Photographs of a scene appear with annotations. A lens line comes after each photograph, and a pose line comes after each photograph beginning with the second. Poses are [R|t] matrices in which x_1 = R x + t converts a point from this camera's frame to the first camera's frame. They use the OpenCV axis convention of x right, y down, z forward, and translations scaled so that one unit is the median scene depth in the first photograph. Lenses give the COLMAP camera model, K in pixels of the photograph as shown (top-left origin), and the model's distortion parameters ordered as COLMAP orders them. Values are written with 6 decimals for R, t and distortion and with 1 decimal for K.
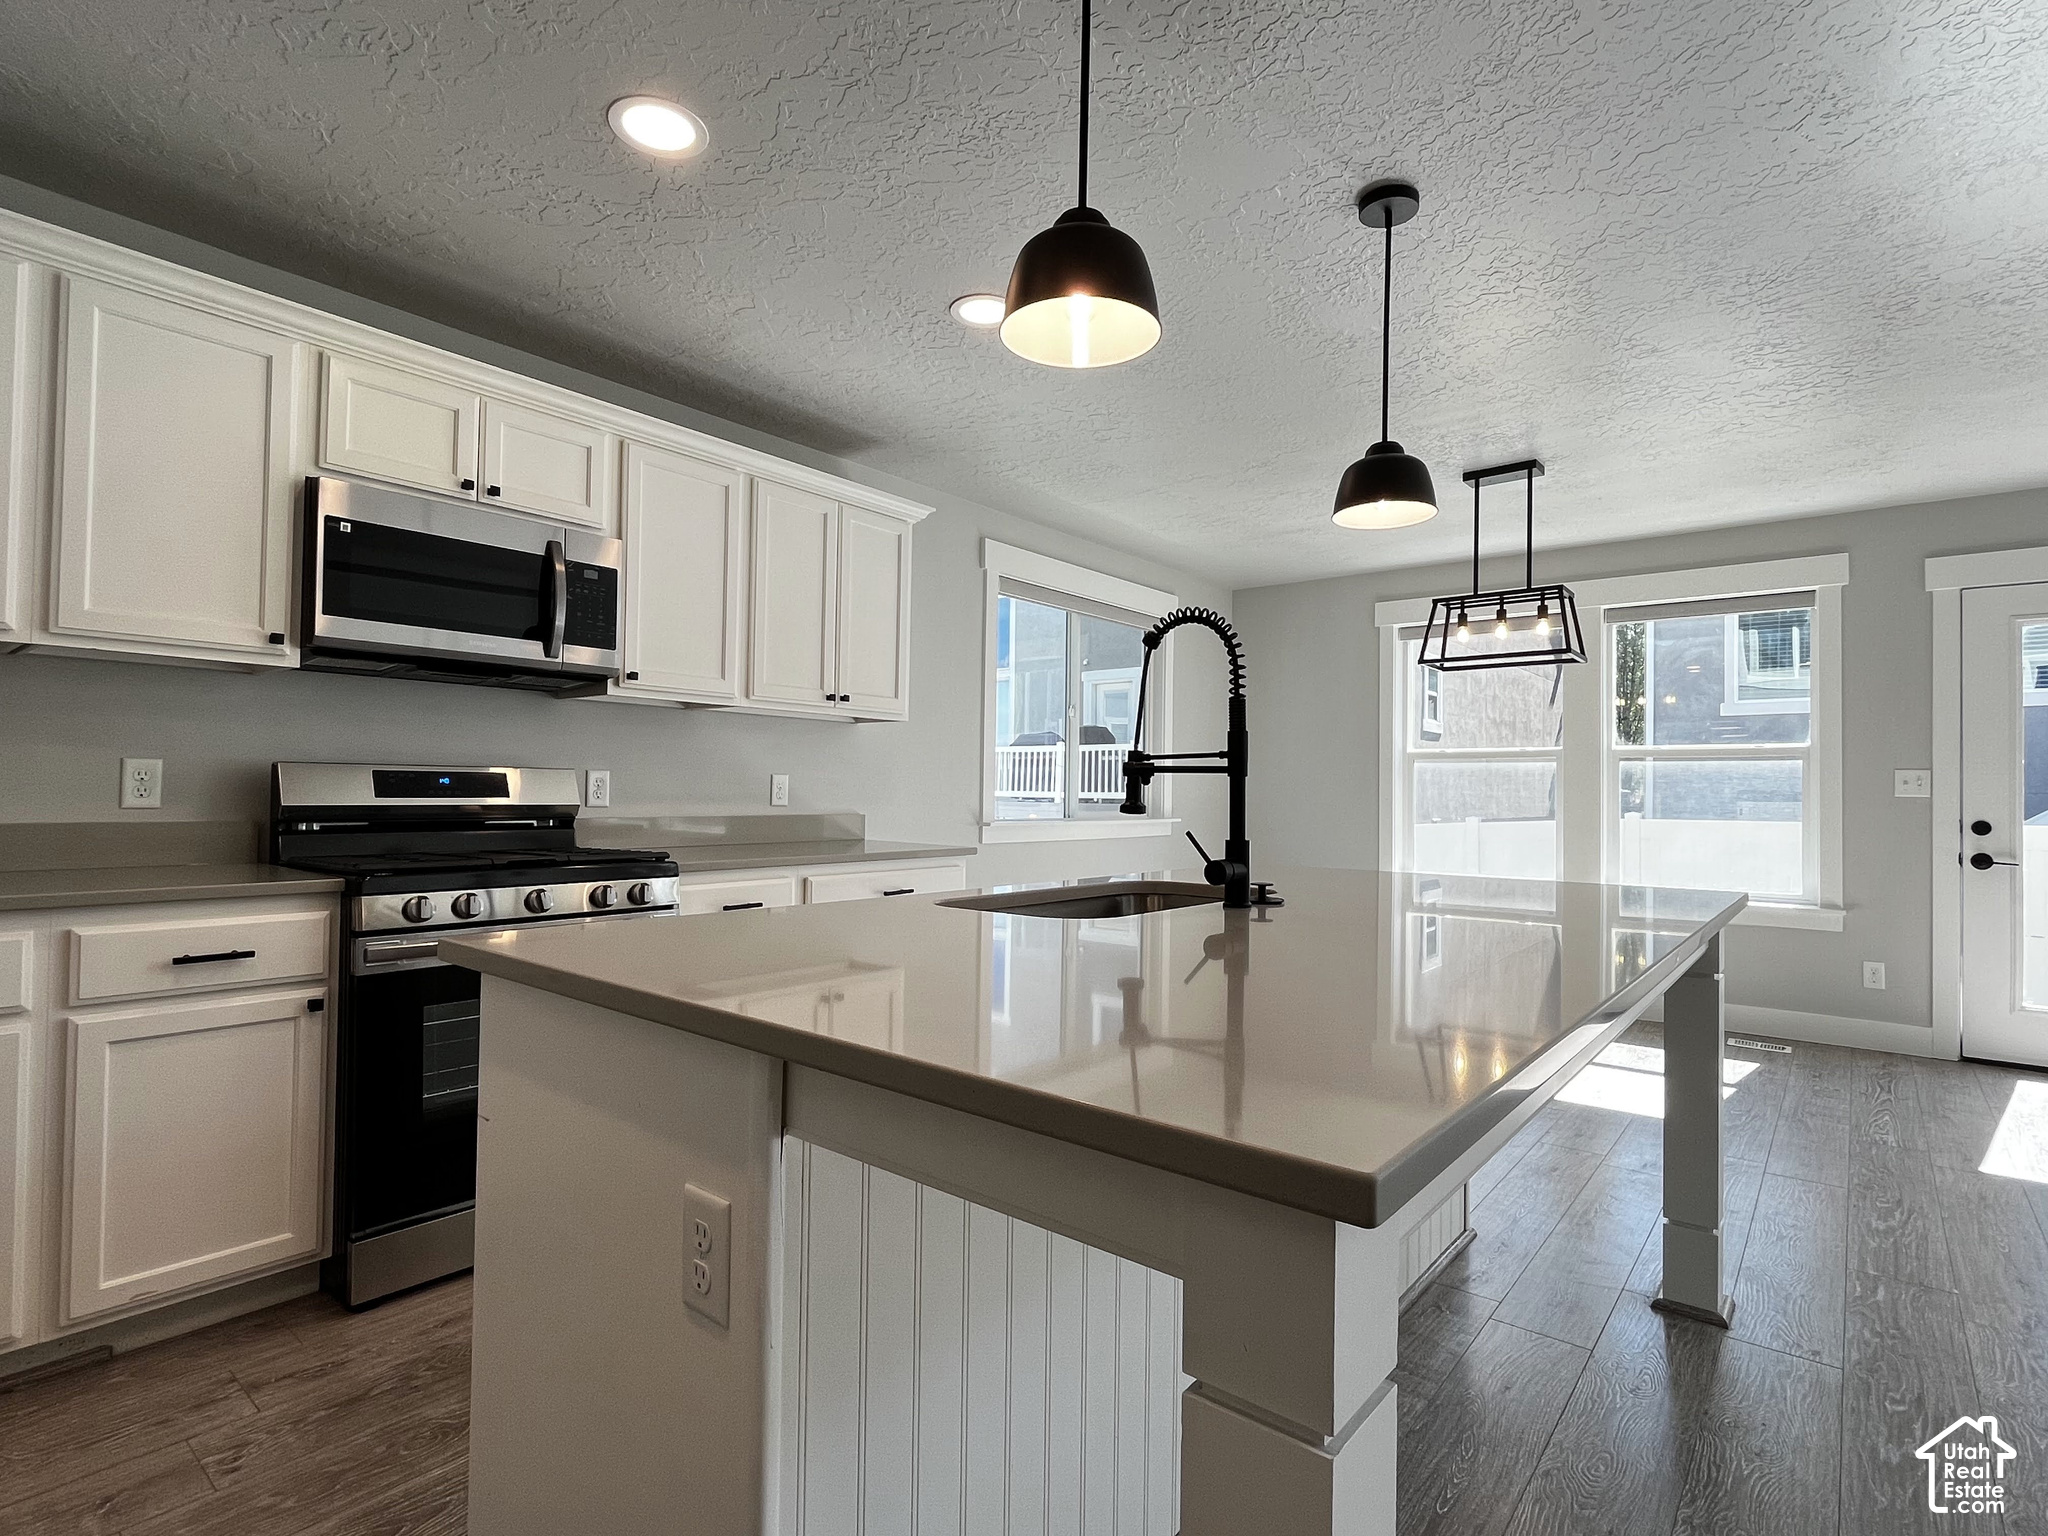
lens RADIAL K [[1018.2, 0, 1027.2], [0, 1018.2, 775.9], [0, 0, 1]] dist [0.005211, 0.000804]
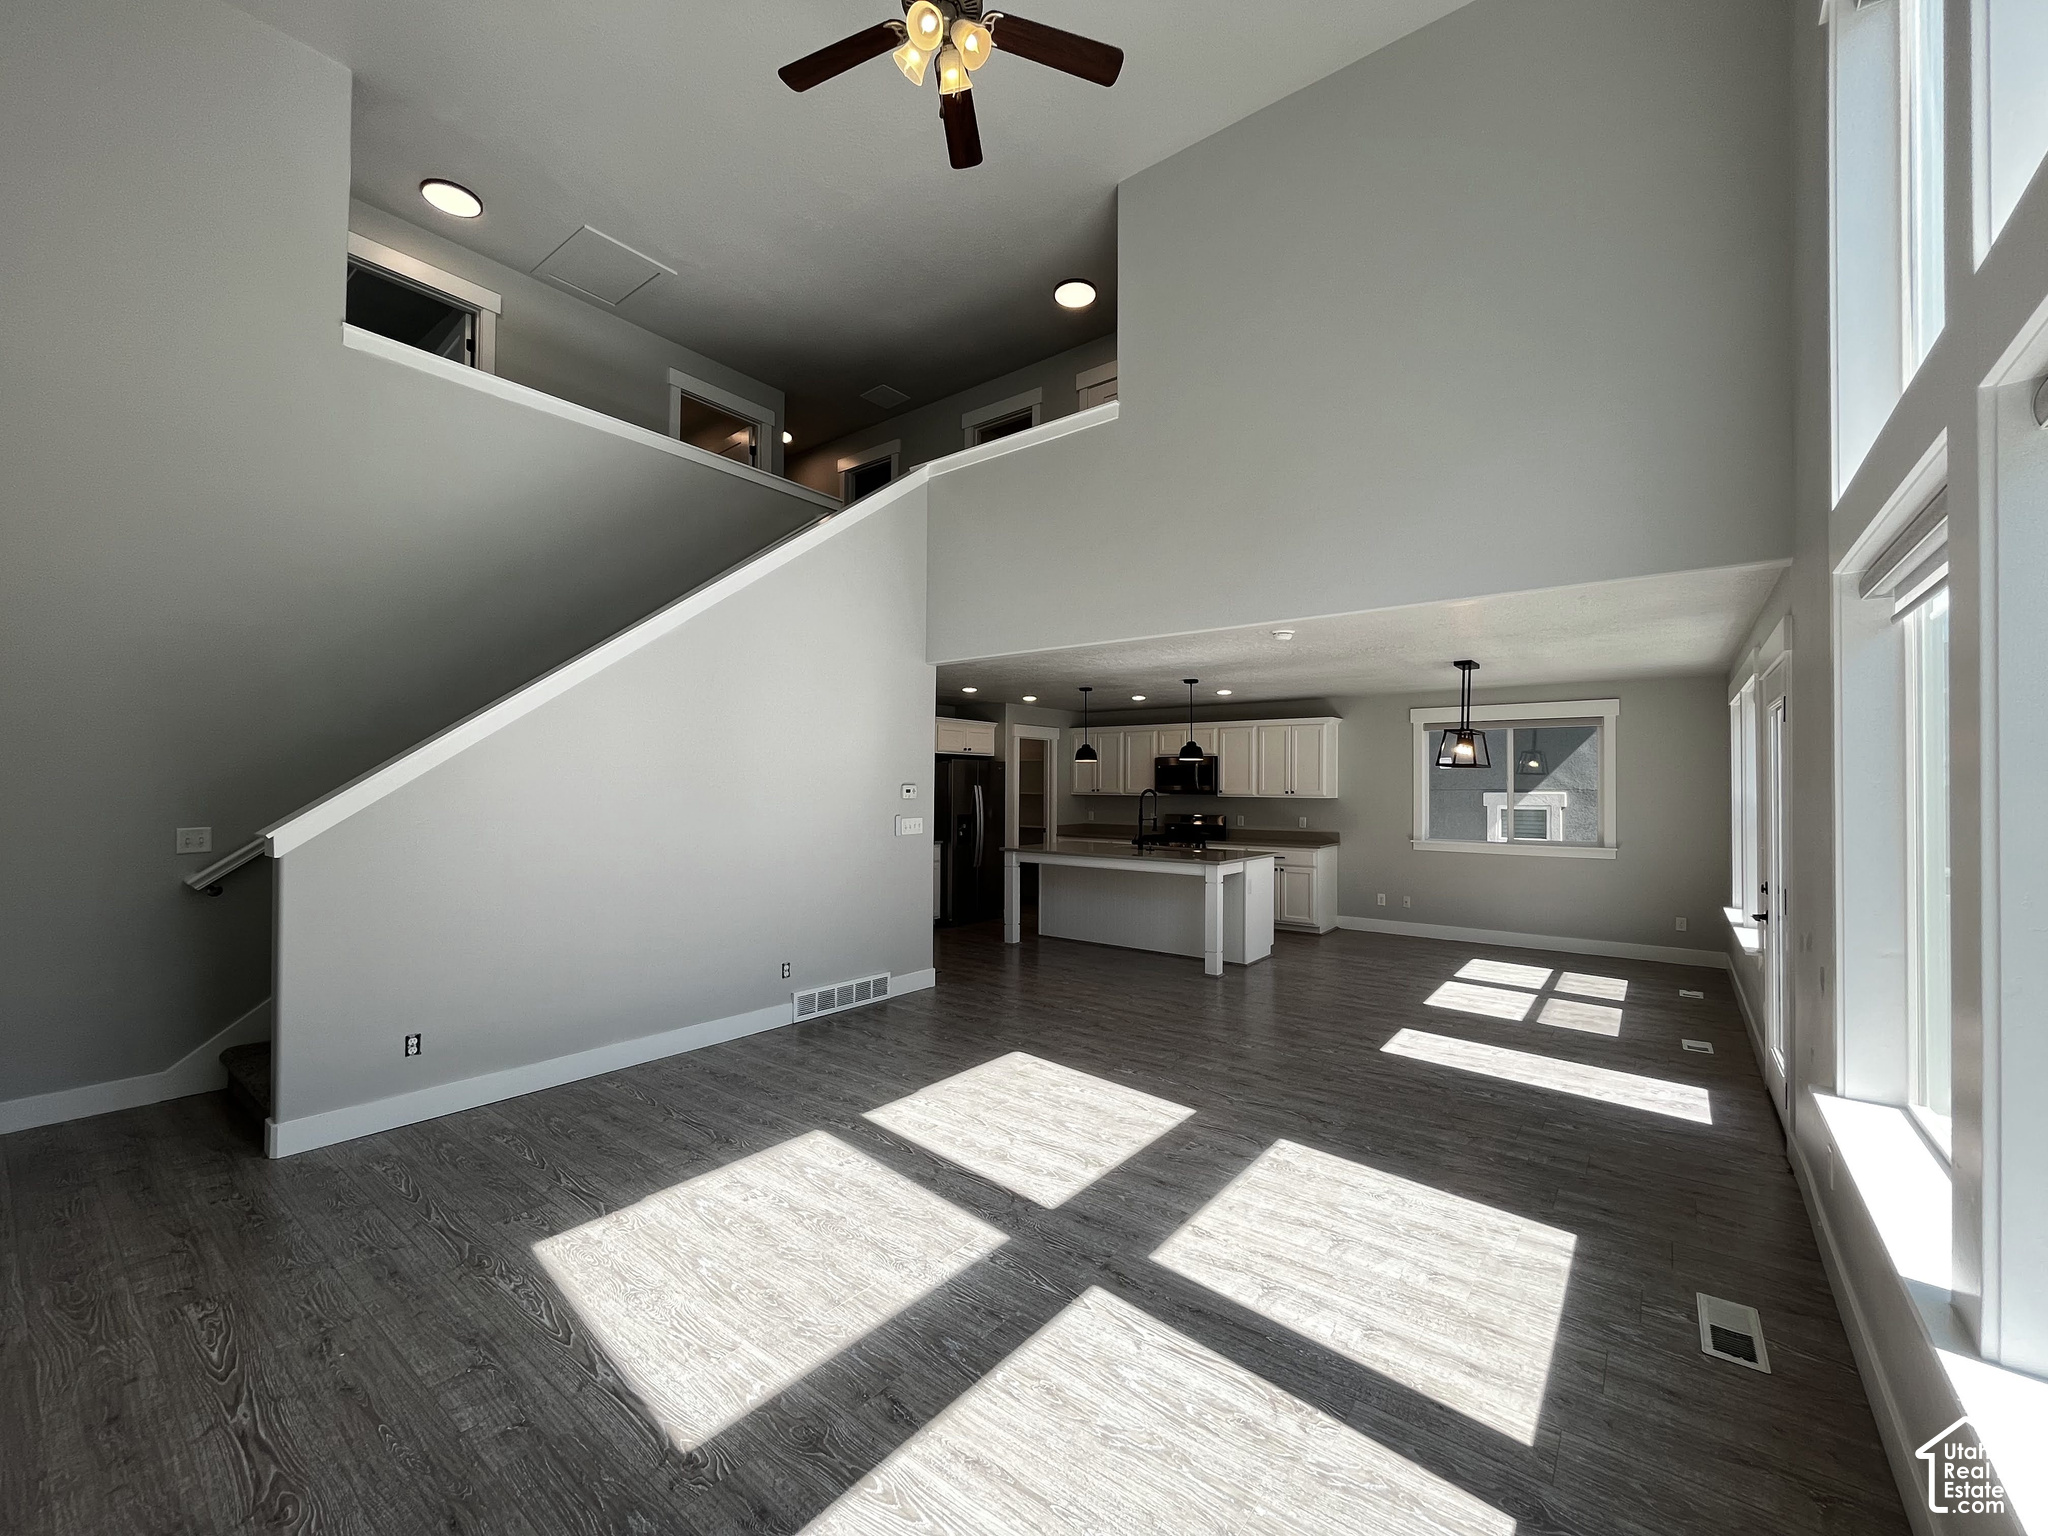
lens RADIAL K [[826.9, 0, 1029.5], [0, 826.9, 775.3], [0, 0, 1]] dist [0.000021, -0.000336]
pose [[0.028109, -0.021990, -0.999363, 1.928906], [0.013360, 0.999677, -0.021621, -0.073814], [0.999516, -0.012743, 0.028393, 0.153442]]
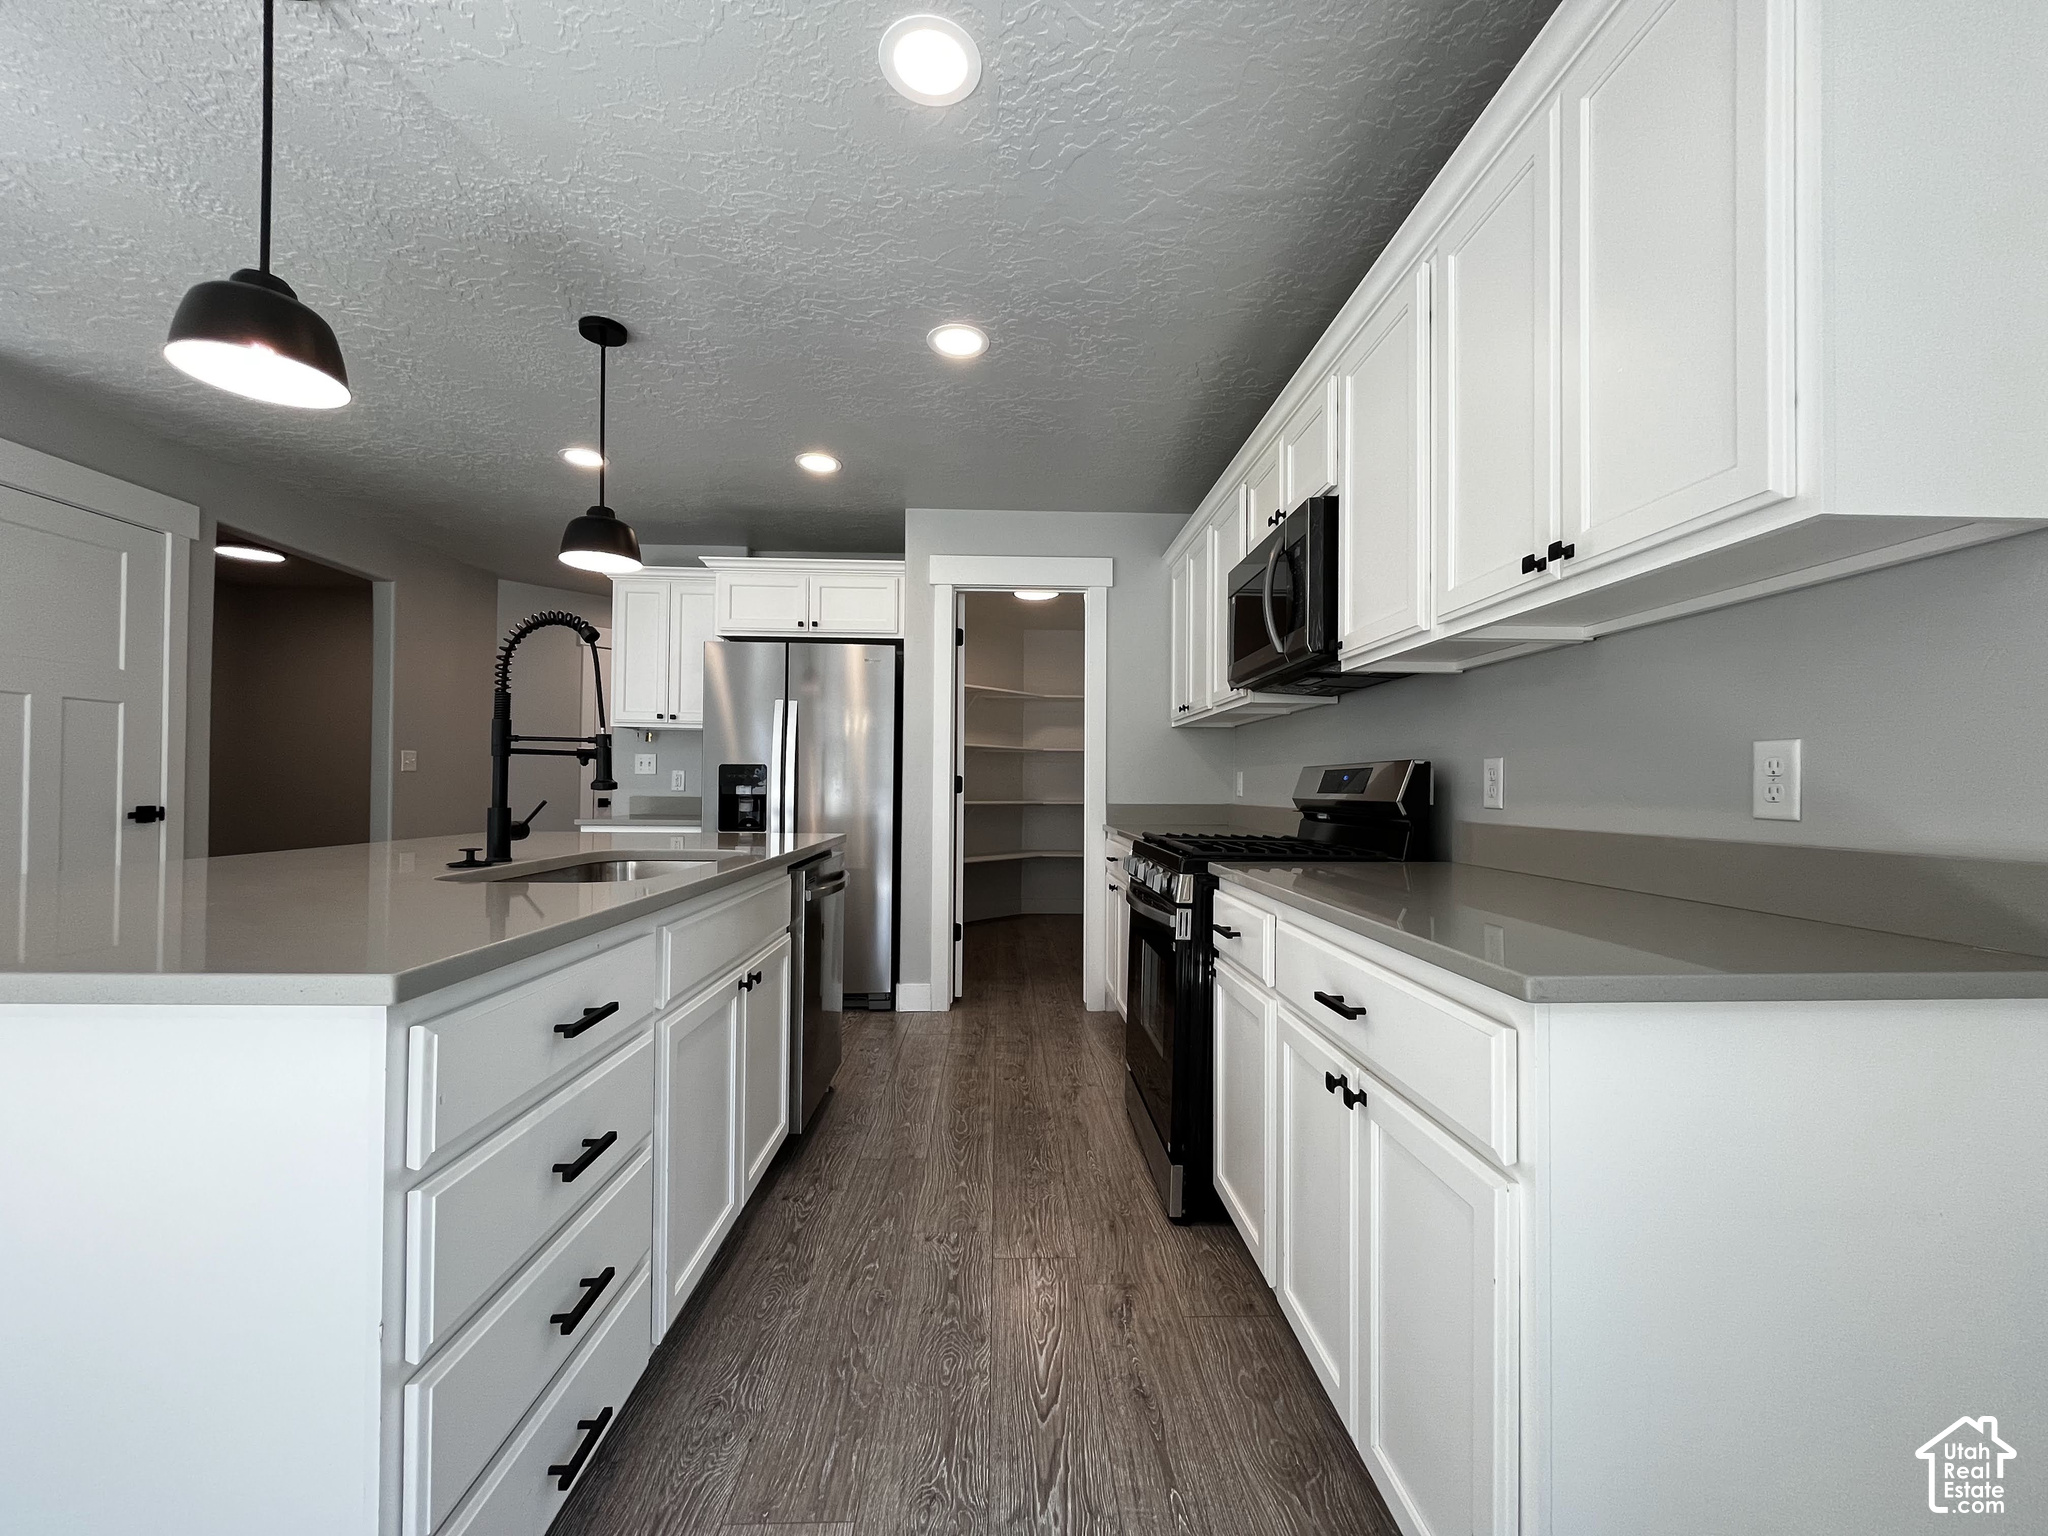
lens RADIAL K [[833.0, 0, 1026.8], [0, 833.0, 773.7], [0, 0, 1]] dist [0.016524, -0.000116]
pose [[-0.751094, -0.032456, -0.659397, 0.178708], [-0.009909, 0.999233, -0.037896, 0.025387], [0.660121, -0.021929, -0.750839, 0.981254]]
